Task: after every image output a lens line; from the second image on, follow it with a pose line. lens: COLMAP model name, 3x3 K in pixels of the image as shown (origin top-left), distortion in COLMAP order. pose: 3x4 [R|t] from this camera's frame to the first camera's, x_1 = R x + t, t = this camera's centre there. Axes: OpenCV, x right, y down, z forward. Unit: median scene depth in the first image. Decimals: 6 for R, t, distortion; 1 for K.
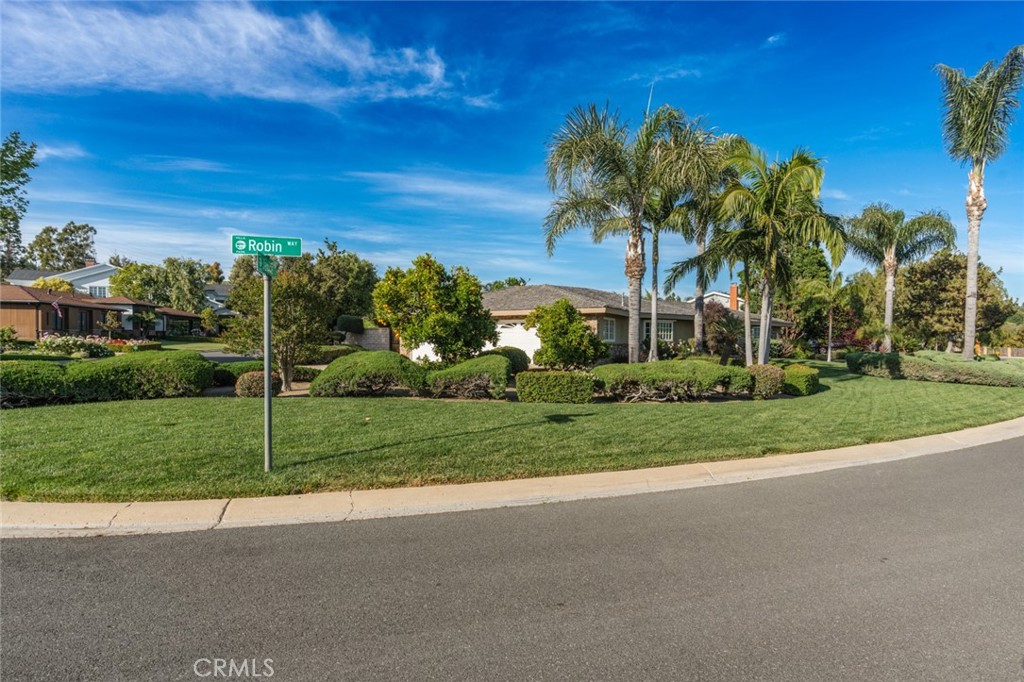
lens RADIAL K [[456.1, 0, 523.8], [0, 456.1, 386.5], [0, 0, 1]] dist [-0.012258, 0.002768]
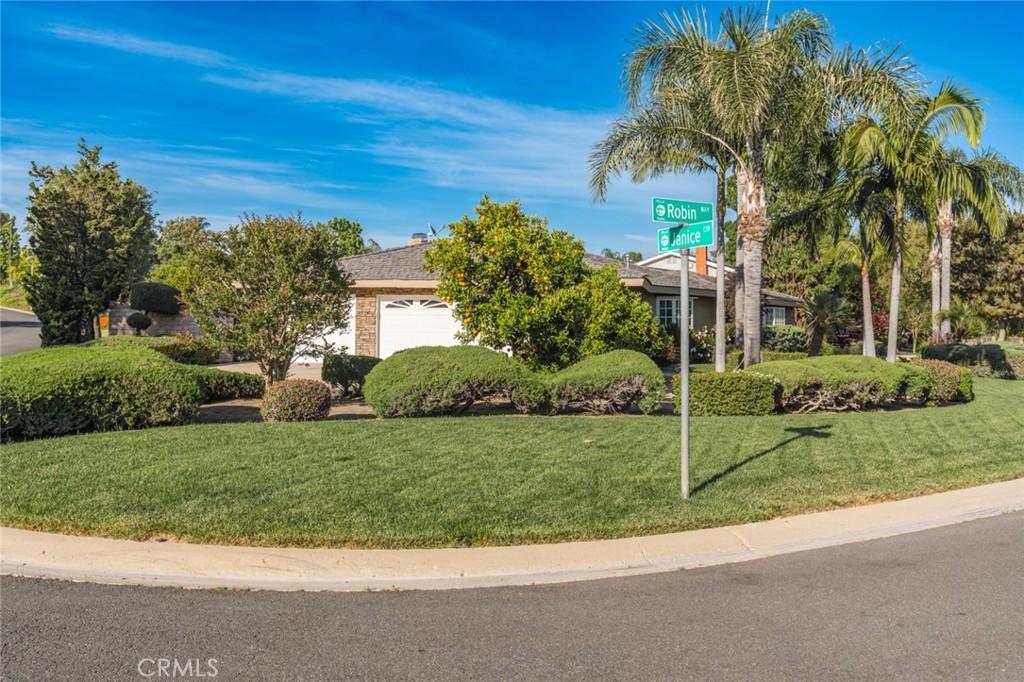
lens RADIAL K [[821.4, 0, 506.9], [0, 821.4, 332.0], [0, 0, 1]] dist [0.003235, -0.008554]
pose [[0.960929, -0.001501, 0.276790, -0.334482], [0.027849, 0.995435, -0.091283, 0.006532], [-0.275390, 0.095425, 0.956585, -0.073539]]
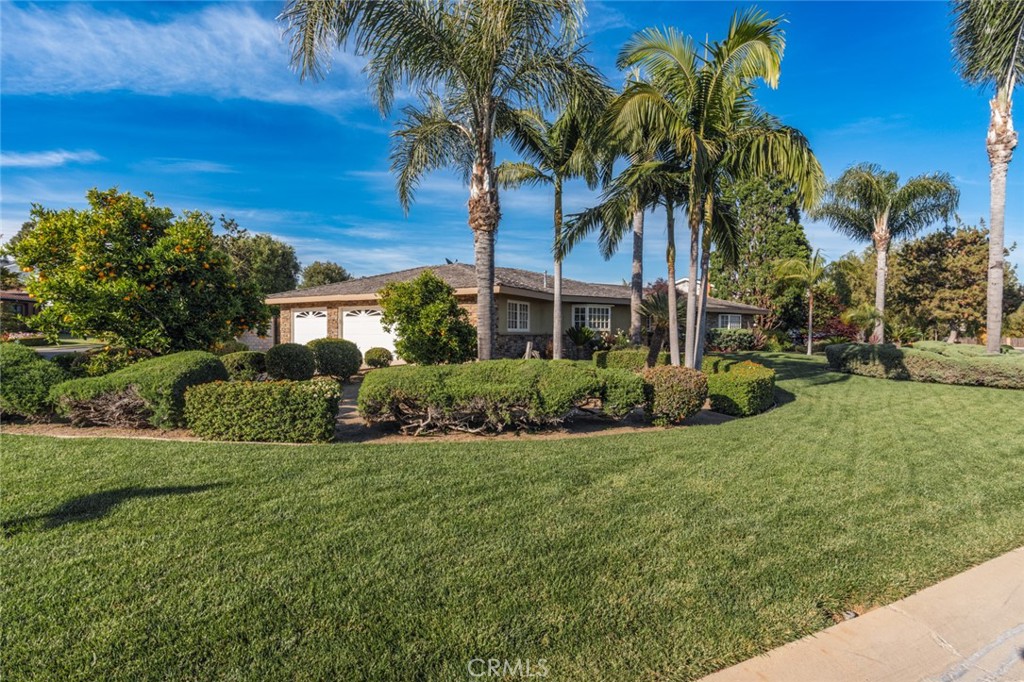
lens RADIAL K [[456.1, 0, 516.9], [0, 456.1, 360.5], [0, 0, 1]] dist [-0.012258, 0.002768]
pose [[0.999972, -0.004543, -0.005947, 0.208393], [0.004287, 0.999093, -0.042364, -0.018704], [0.006134, 0.042337, 0.999085, 0.253556]]
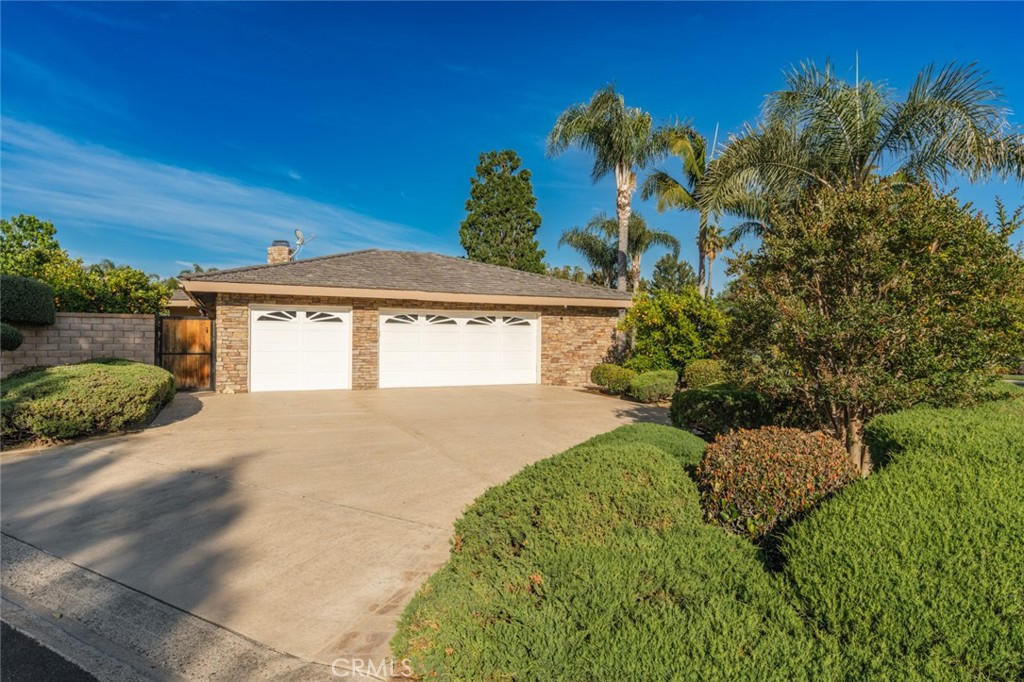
lens RADIAL K [[584.1, 0, 511.2], [0, 584.1, 345.1], [0, 0, 1]] dist [-0.001261, 0.002738]
pose [[0.583808, -0.009489, 0.811836, -0.702348], [0.079688, 0.995773, -0.045666, -0.075527], [-0.807972, 0.091354, 0.582097, 0.618191]]
